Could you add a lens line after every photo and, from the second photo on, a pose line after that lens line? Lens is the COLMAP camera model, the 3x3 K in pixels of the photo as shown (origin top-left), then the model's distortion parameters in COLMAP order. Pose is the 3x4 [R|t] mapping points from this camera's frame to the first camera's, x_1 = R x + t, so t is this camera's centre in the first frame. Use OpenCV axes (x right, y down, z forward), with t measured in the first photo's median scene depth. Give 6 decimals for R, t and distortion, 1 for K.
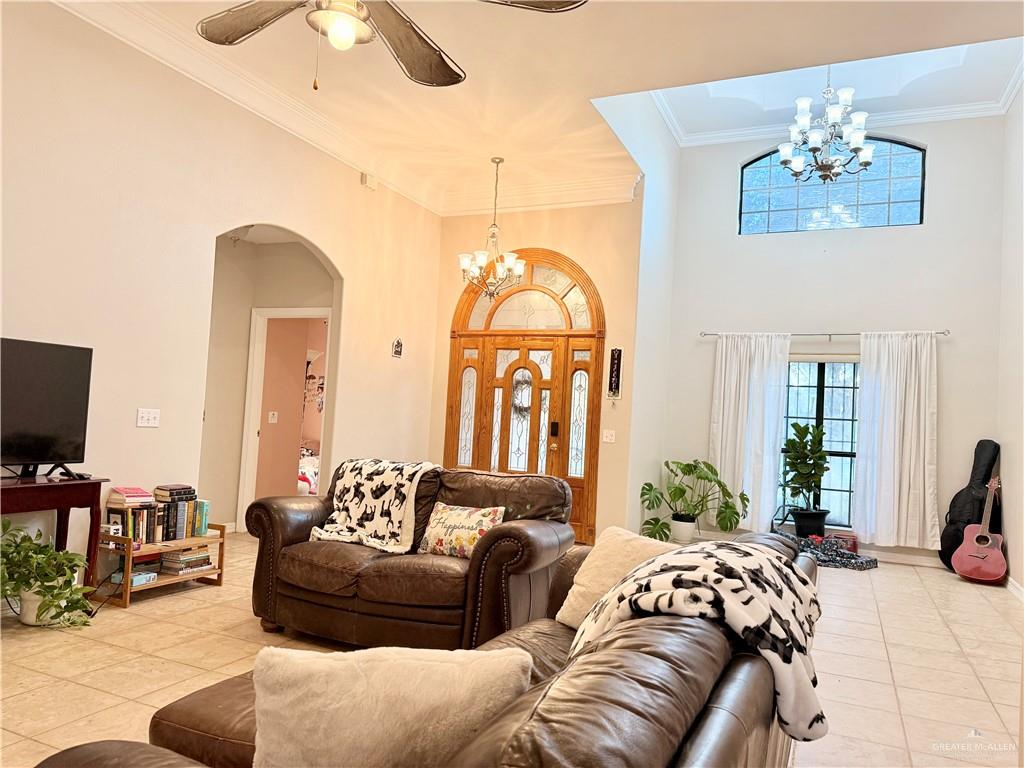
lens RADIAL K [[724.9, 0, 506.6], [0, 724.9, 385.8], [0, 0, 1]] dist [0.044203, -0.039581]
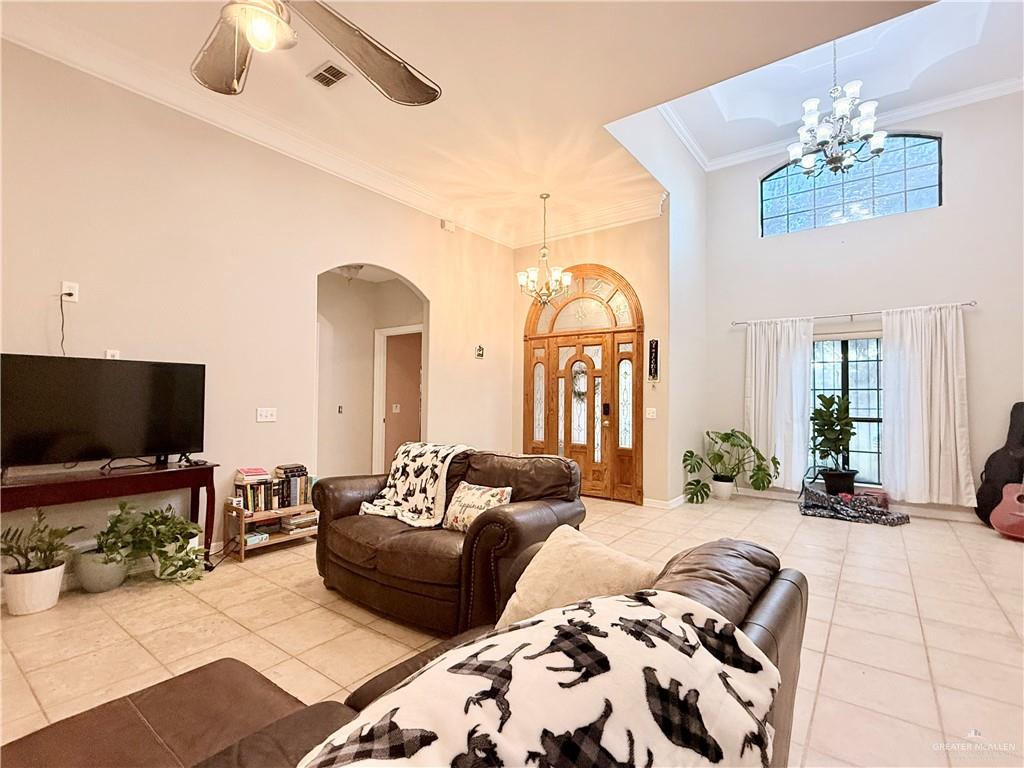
lens RADIAL K [[489.0, 0, 504.7], [0, 489.0, 384.4], [0, 0, 1]] dist [-0.006430, 0.005952]
pose [[0.974667, -0.051147, -0.217732, 0.087970], [0.053588, 0.998549, 0.005316, 0.004901], [0.217144, -0.016850, 0.975994, 0.162256]]
